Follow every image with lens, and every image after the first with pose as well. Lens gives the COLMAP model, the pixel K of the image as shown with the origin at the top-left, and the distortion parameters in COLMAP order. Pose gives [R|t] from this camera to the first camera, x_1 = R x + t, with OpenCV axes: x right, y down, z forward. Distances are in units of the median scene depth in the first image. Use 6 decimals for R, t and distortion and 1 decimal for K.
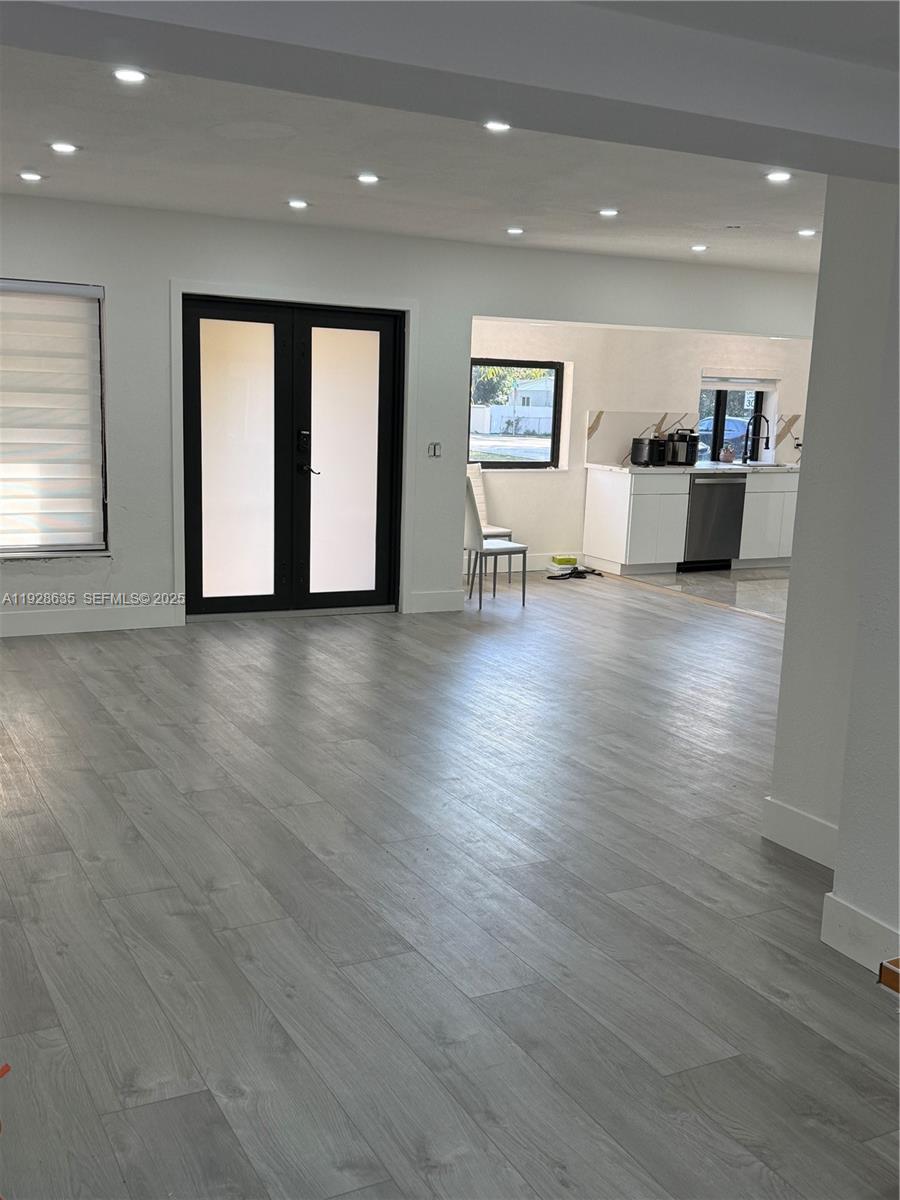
lens RADIAL K [[1194.2, 0, 433.7], [0, 1194.2, 601.2], [0, 0, 1]] dist [0.189948, -0.409509]
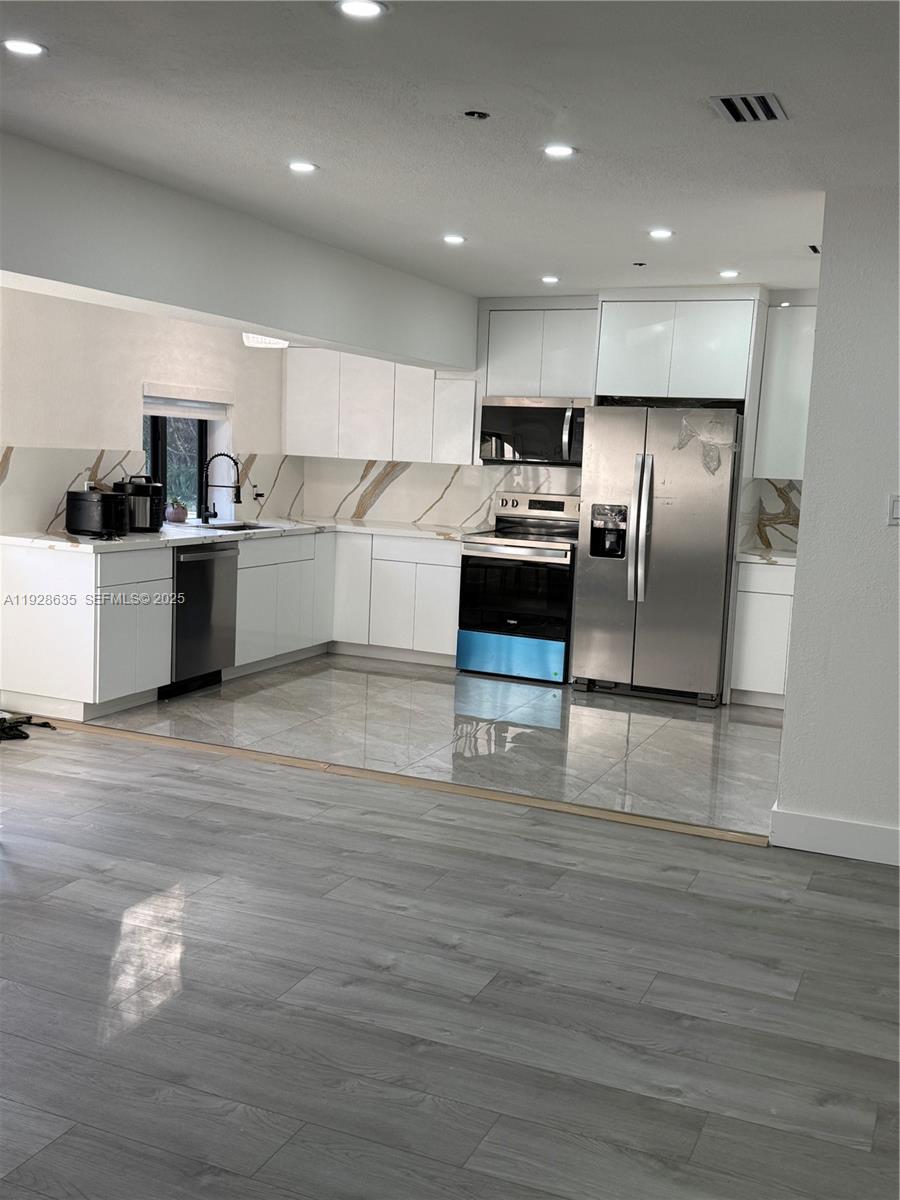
lens RADIAL K [[1184.9, 0, 450.0], [0, 1184.9, 600.0], [0, 0, 1]] dist [0.182995, -0.399673]
pose [[0.773489, -0.081132, 0.628596, -0.072858], [0.092900, 0.995574, 0.014184, -0.072496], [-0.626964, 0.047426, 0.777603, 0.413961]]
